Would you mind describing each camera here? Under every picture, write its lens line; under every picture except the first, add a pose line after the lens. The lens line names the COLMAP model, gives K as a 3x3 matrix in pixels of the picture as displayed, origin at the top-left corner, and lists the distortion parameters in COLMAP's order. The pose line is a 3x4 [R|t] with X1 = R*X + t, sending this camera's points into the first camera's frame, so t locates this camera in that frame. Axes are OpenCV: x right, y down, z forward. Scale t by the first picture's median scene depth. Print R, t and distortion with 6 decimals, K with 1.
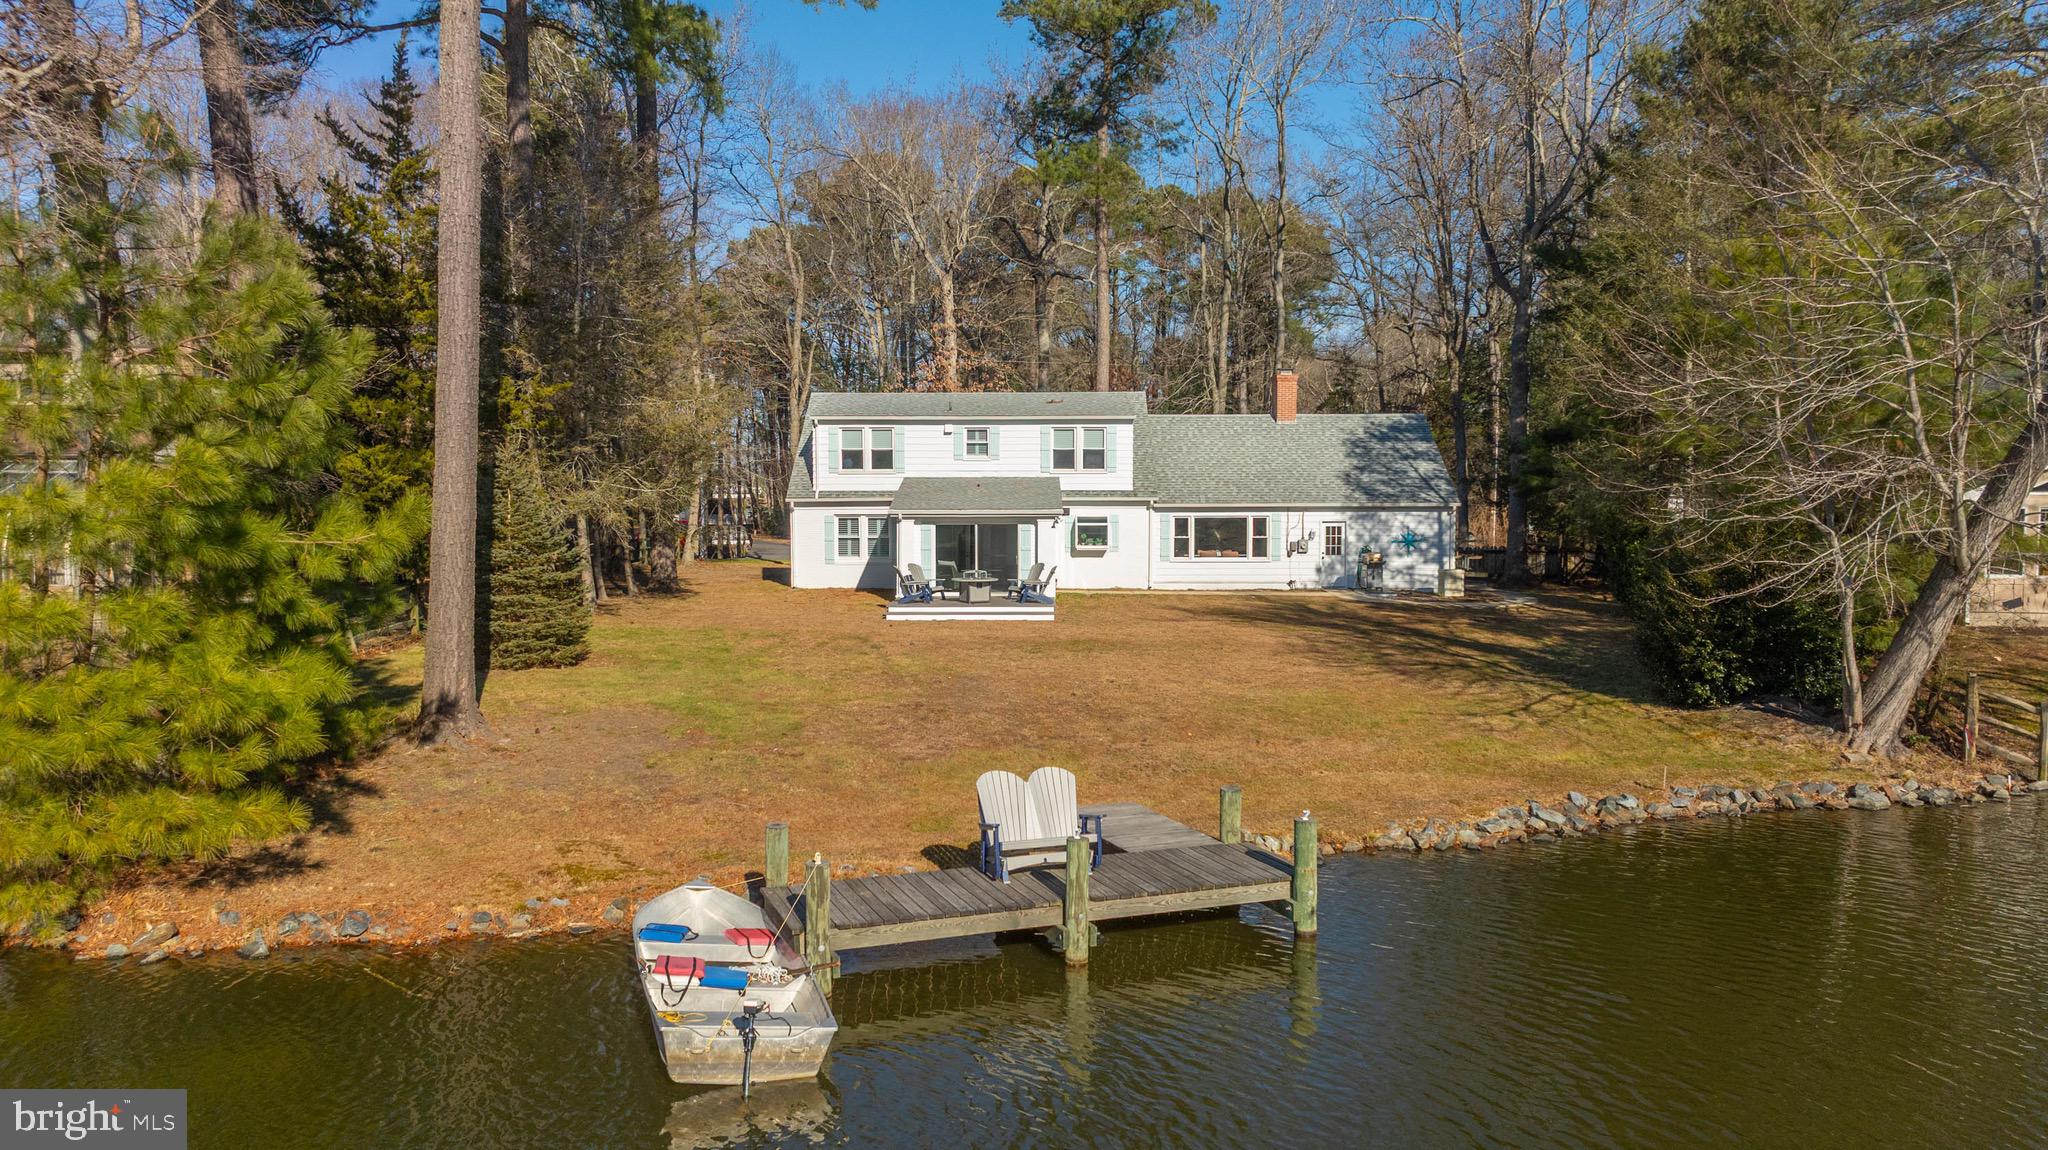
lens RADIAL K [[1494.5, 0, 1024.0], [0, 1494.5, 575.0], [0, 0, 1]] dist [-0.048613, -0.000251]
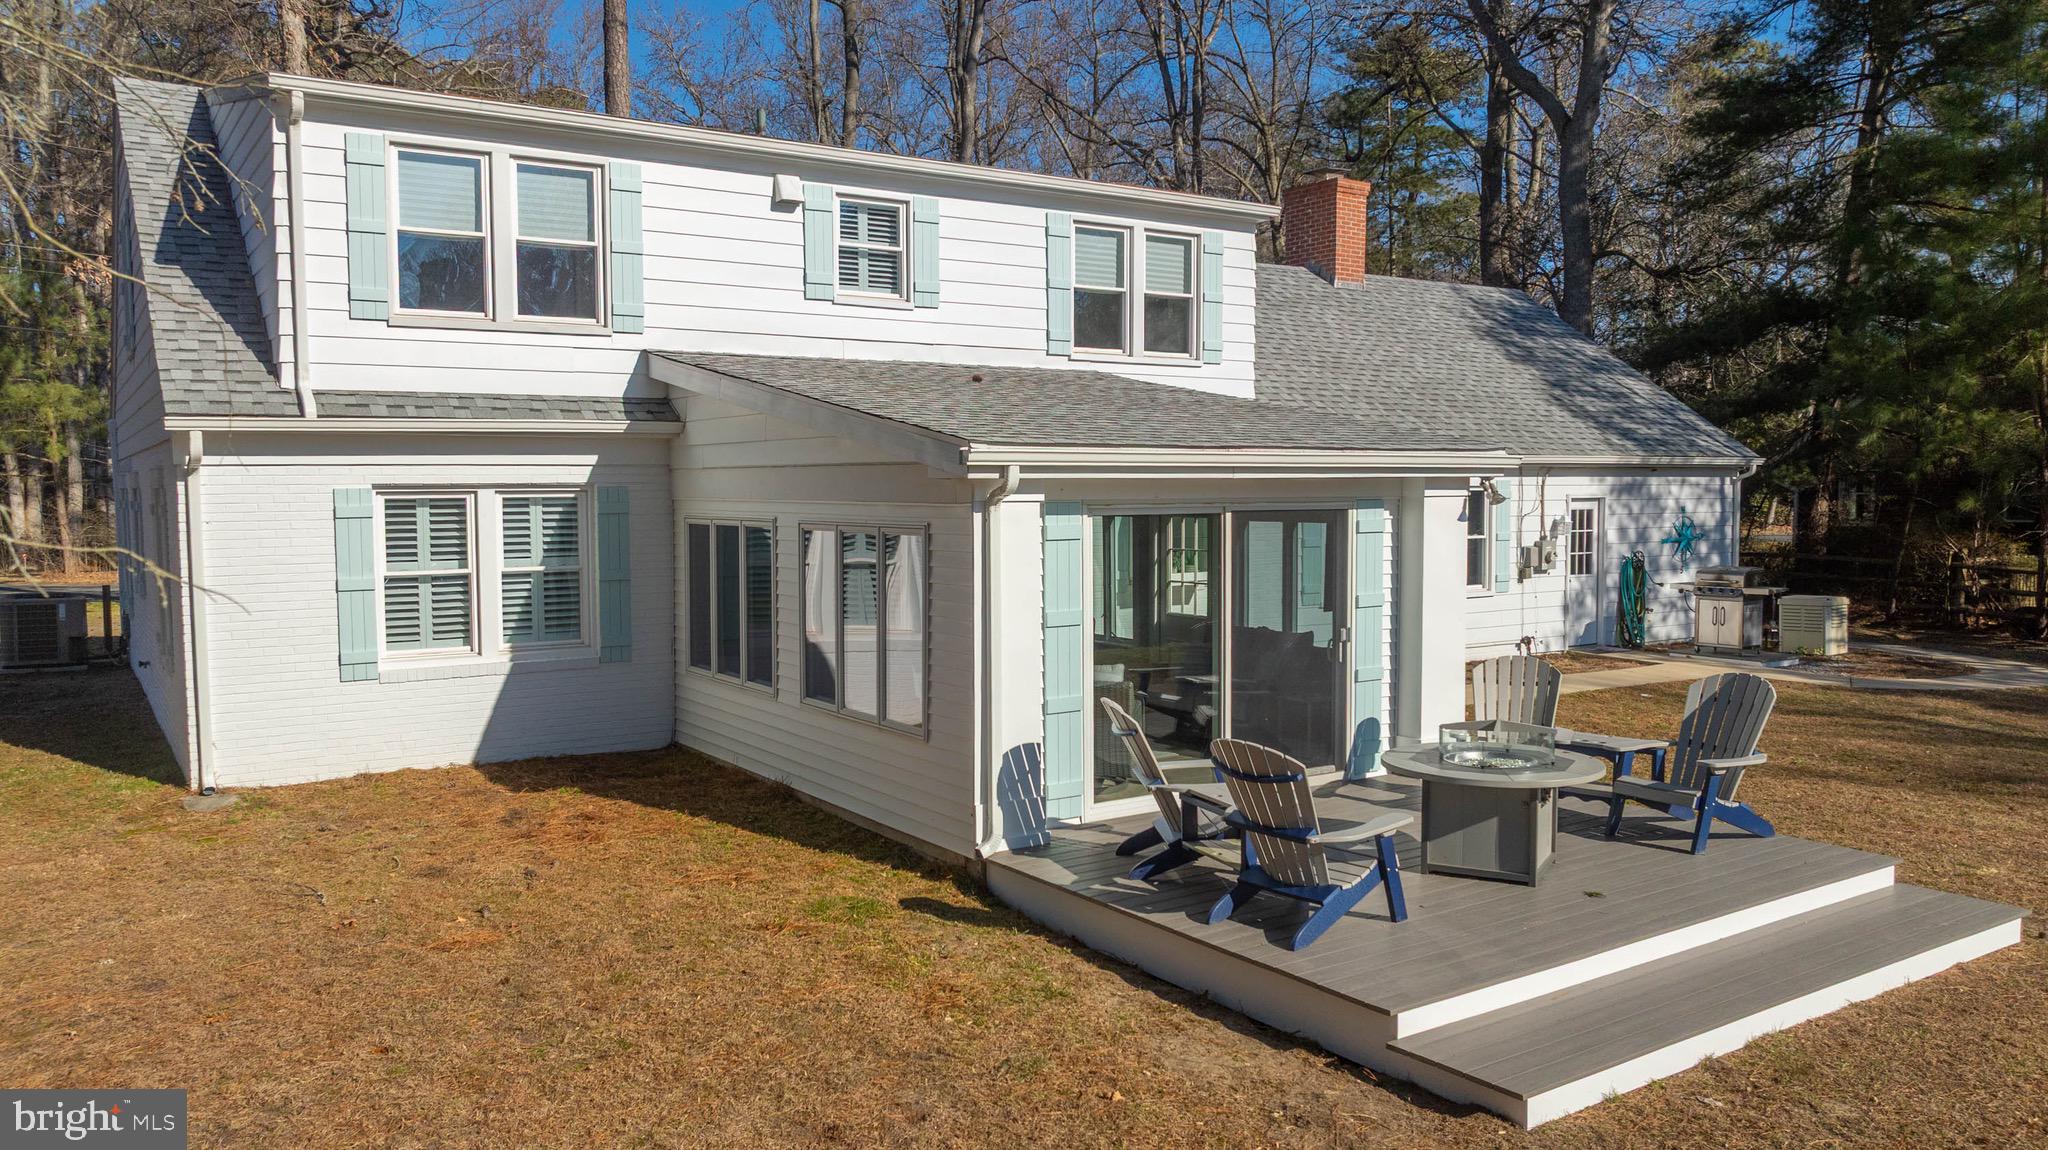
lens RADIAL K [[1494.5, 0, 1024.0], [0, 1494.5, 575.0], [0, 0, 1]] dist [-0.048613, -0.000251]
pose [[0.809292, -0.036607, 0.586265, -0.187105], [0.034148, 0.999300, 0.015259, -0.025540], [-0.586414, 0.007670, 0.809975, 0.738219]]
